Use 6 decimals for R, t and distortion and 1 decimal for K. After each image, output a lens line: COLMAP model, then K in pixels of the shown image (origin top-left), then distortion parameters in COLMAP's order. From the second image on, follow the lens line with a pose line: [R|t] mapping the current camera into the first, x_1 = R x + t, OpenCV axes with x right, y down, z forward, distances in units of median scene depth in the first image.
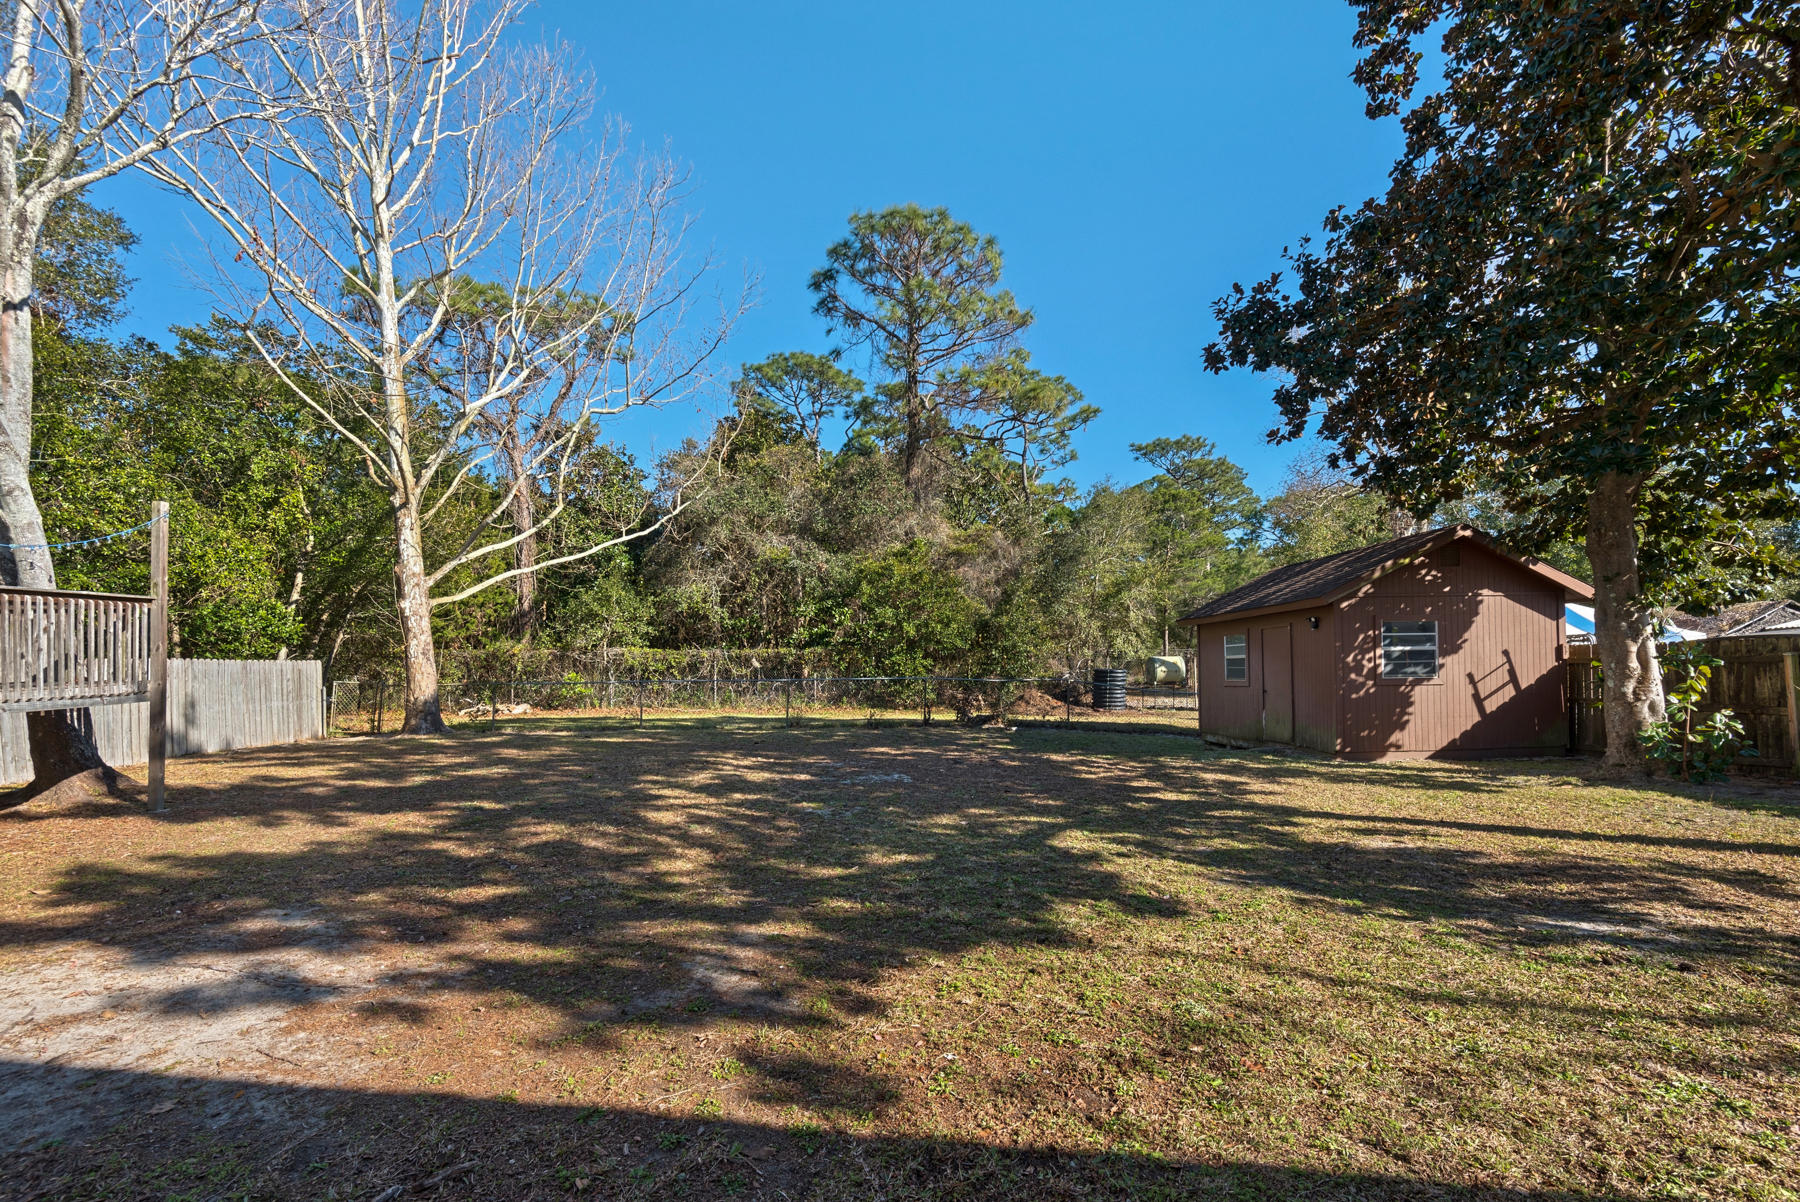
lens RADIAL K [[813.4, 0, 906.1], [0, 813.4, 652.2], [0, 0, 1]] dist [0.010303, -0.002964]
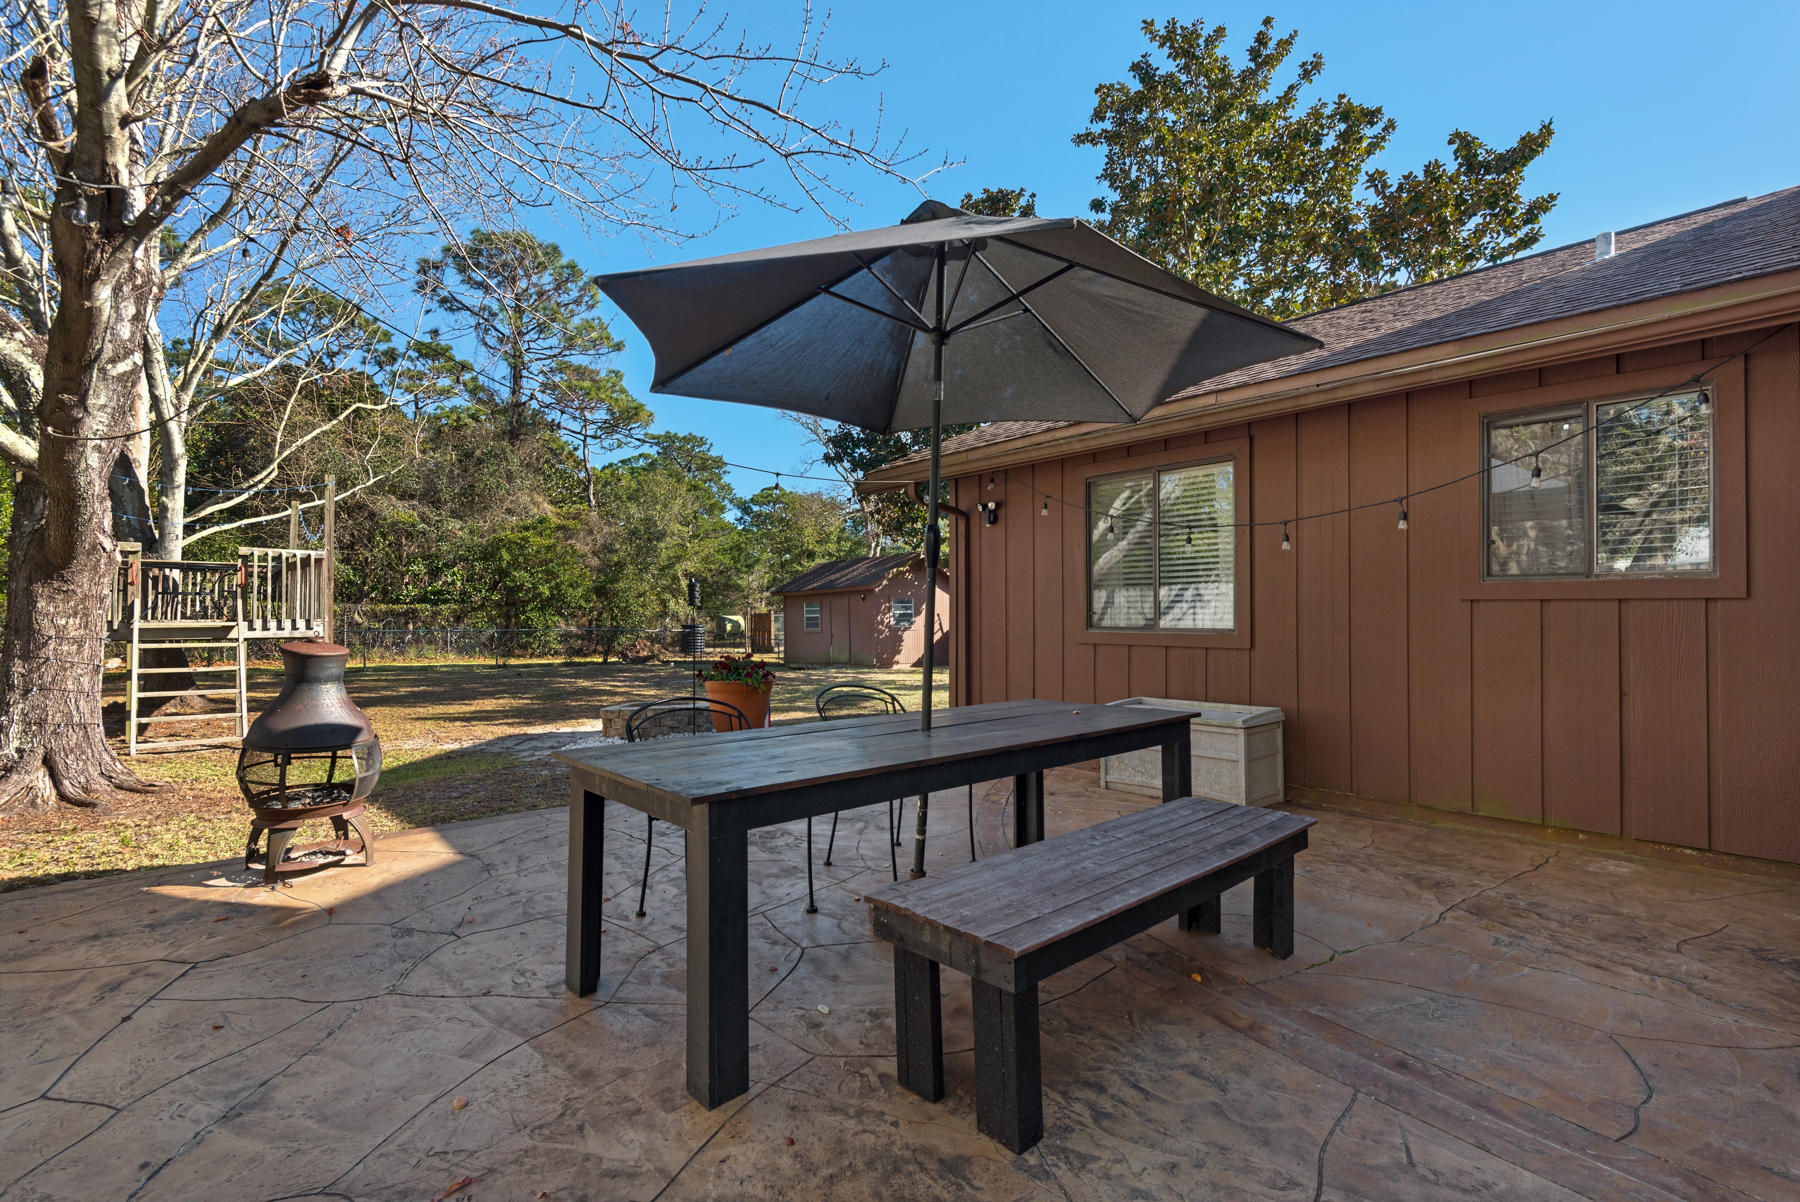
lens RADIAL K [[813.4, 0, 885.6], [0, 813.4, 605.7], [0, 0, 1]] dist [0.010303, -0.002964]
pose [[0.805144, 0.021932, 0.592674, -0.416755], [-0.015544, 0.999753, -0.015880, 0.007634], [-0.592876, 0.003573, 0.805286, -0.402411]]
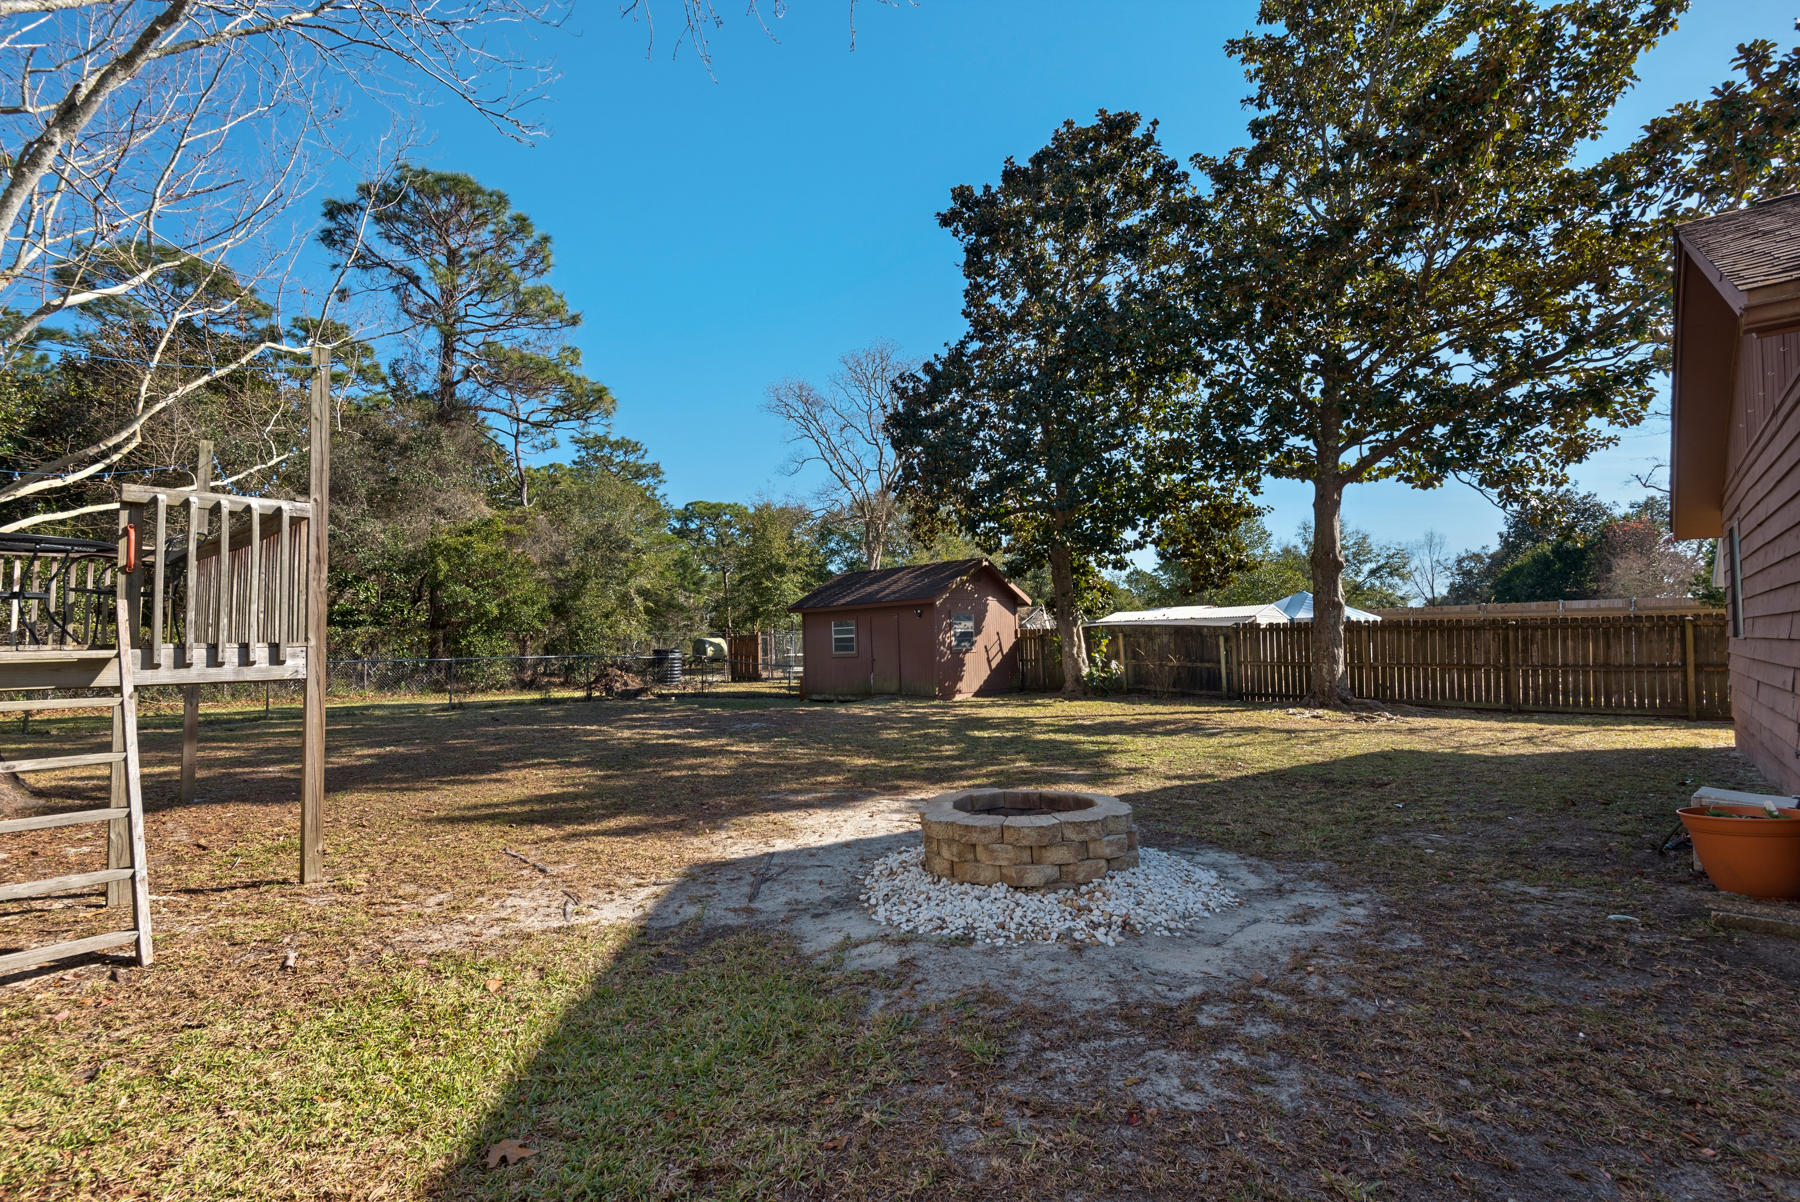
lens RADIAL K [[813.4, 0, 883.2], [0, 813.4, 602.6], [0, 0, 1]] dist [0.010303, -0.002964]
pose [[0.728472, 0.036246, 0.684116, -0.441126], [-0.004624, 0.998837, -0.047996, 0.012895], [-0.685060, 0.031800, 0.727792, -0.059745]]
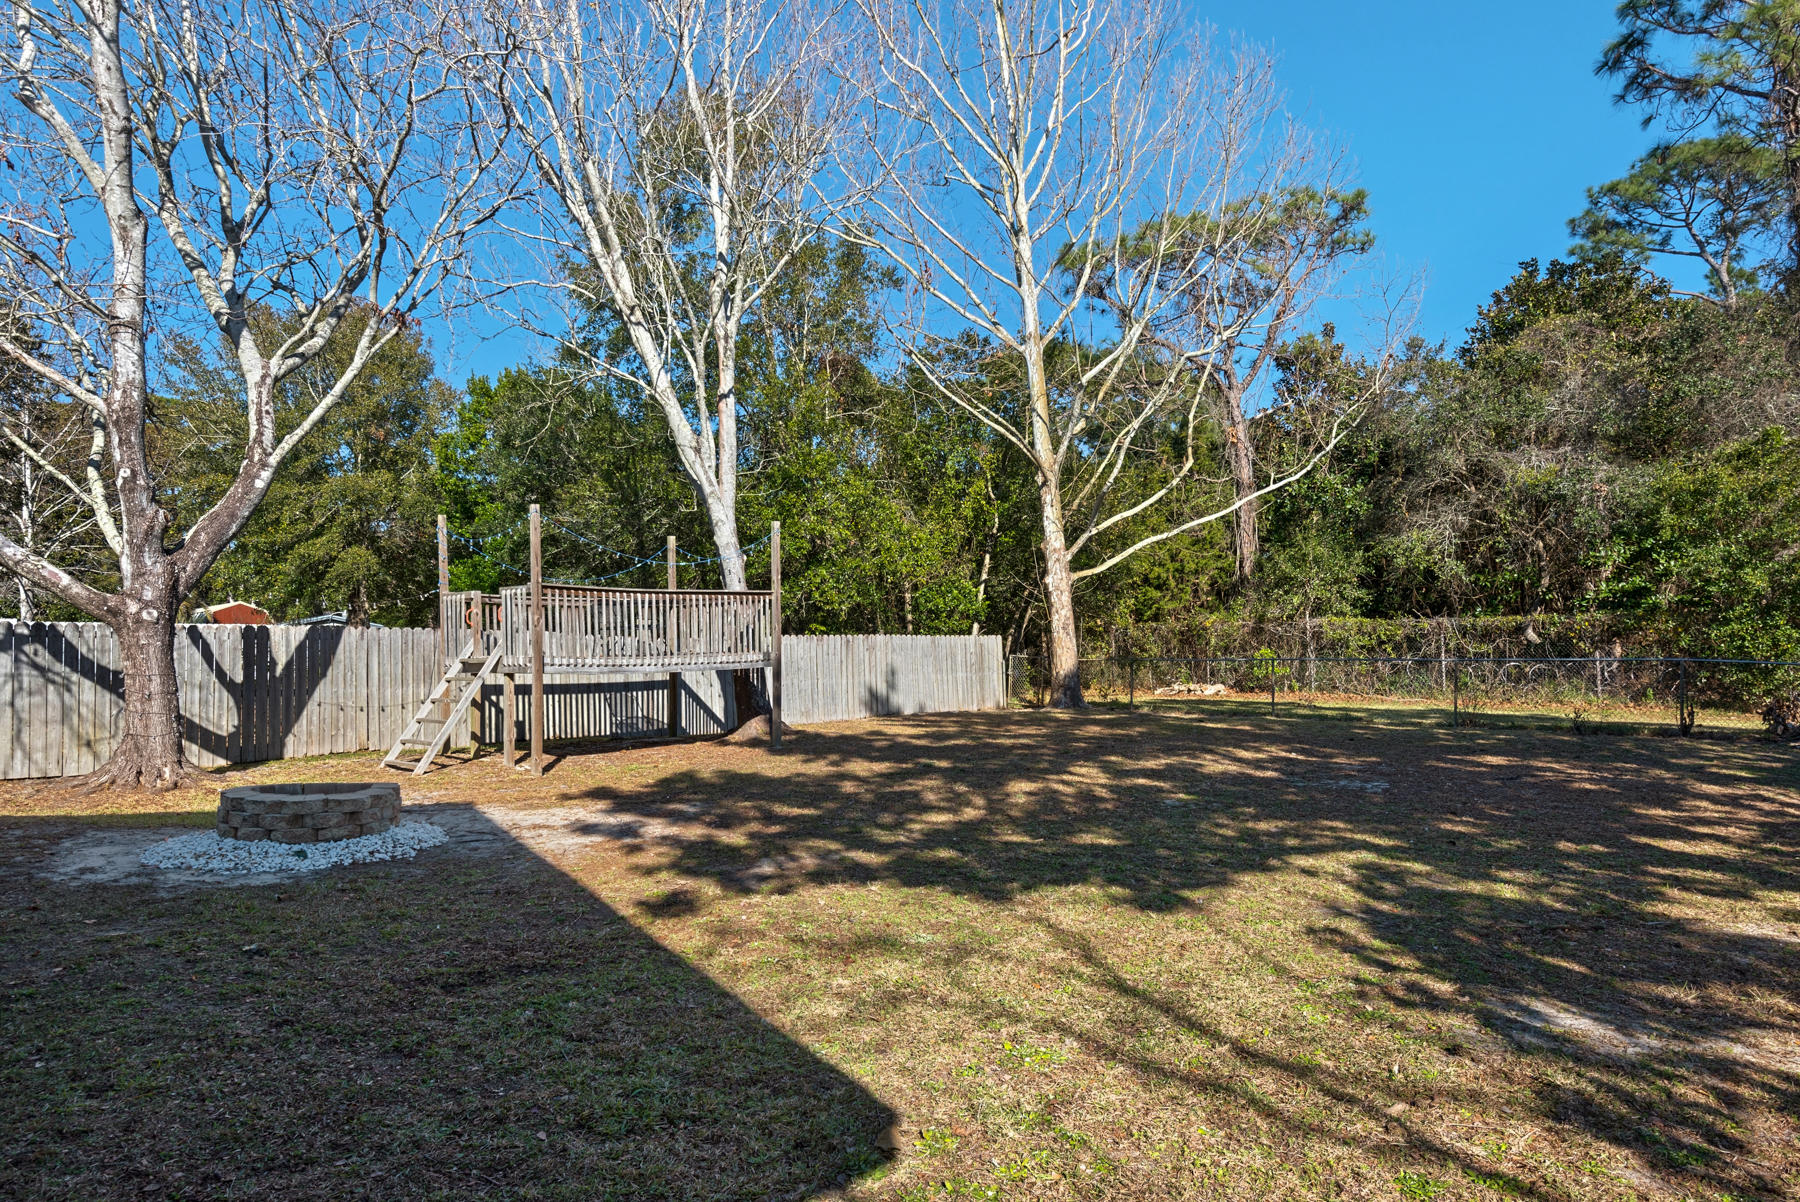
lens RADIAL K [[1104.0, 0, 933.5], [0, 1104.0, 588.0], [0, 0, 1]] dist [0.026946, -0.001436]
pose [[0.650385, -0.037023, -0.758702, 0.320650], [0.013972, 0.999226, -0.036783, 0.000209], [0.759476, 0.013323, 0.650399, -0.003683]]
